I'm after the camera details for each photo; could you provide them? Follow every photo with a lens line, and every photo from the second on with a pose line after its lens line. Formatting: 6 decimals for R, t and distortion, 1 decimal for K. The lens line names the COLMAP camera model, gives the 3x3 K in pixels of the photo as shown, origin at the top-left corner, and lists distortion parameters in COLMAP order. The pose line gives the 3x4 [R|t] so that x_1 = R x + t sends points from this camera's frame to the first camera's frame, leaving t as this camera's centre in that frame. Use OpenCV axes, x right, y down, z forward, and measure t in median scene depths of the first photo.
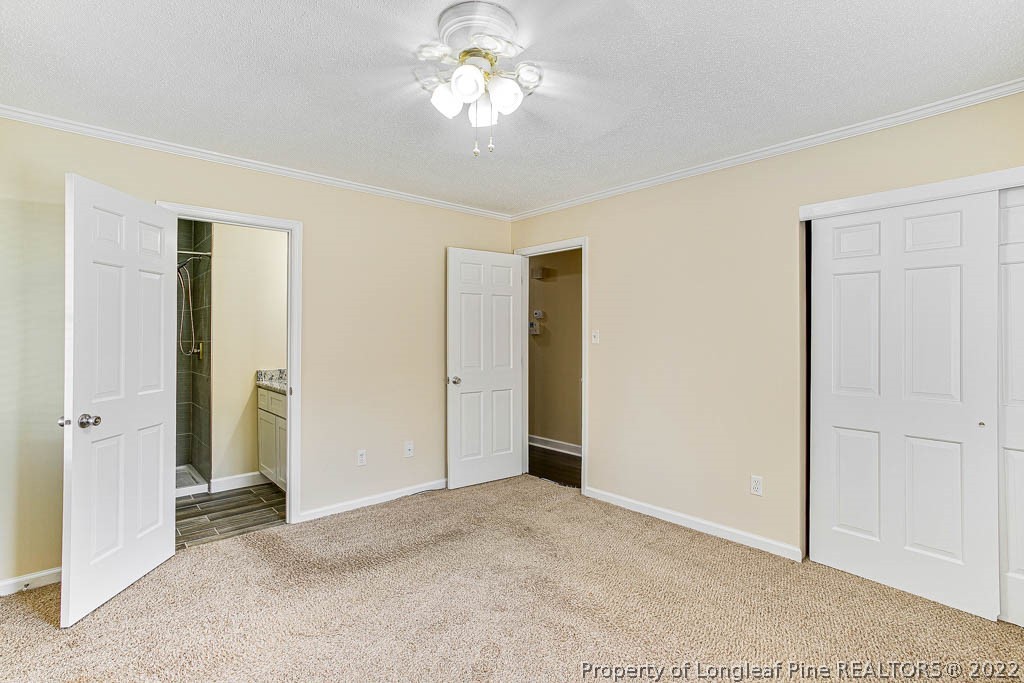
lens RADIAL K [[500.5, 0, 512.2], [0, 500.5, 341.1], [0, 0, 1]] dist [-0.017997, 0.003423]
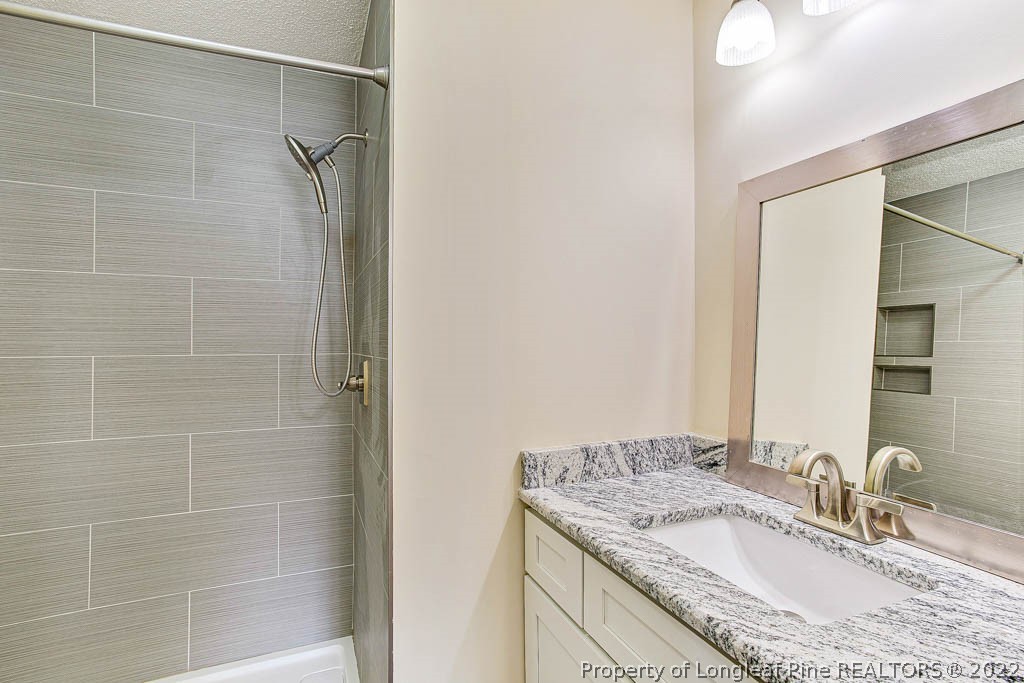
lens RADIAL K [[500.5, 0, 513.2], [0, 500.5, 343.6], [0, 0, 1]] dist [-0.017997, 0.003423]
pose [[0.951740, -0.004589, -0.306871, -0.415307], [0.003633, 0.999987, -0.003686, -0.007721], [0.306883, 0.002394, 0.951744, 0.693524]]
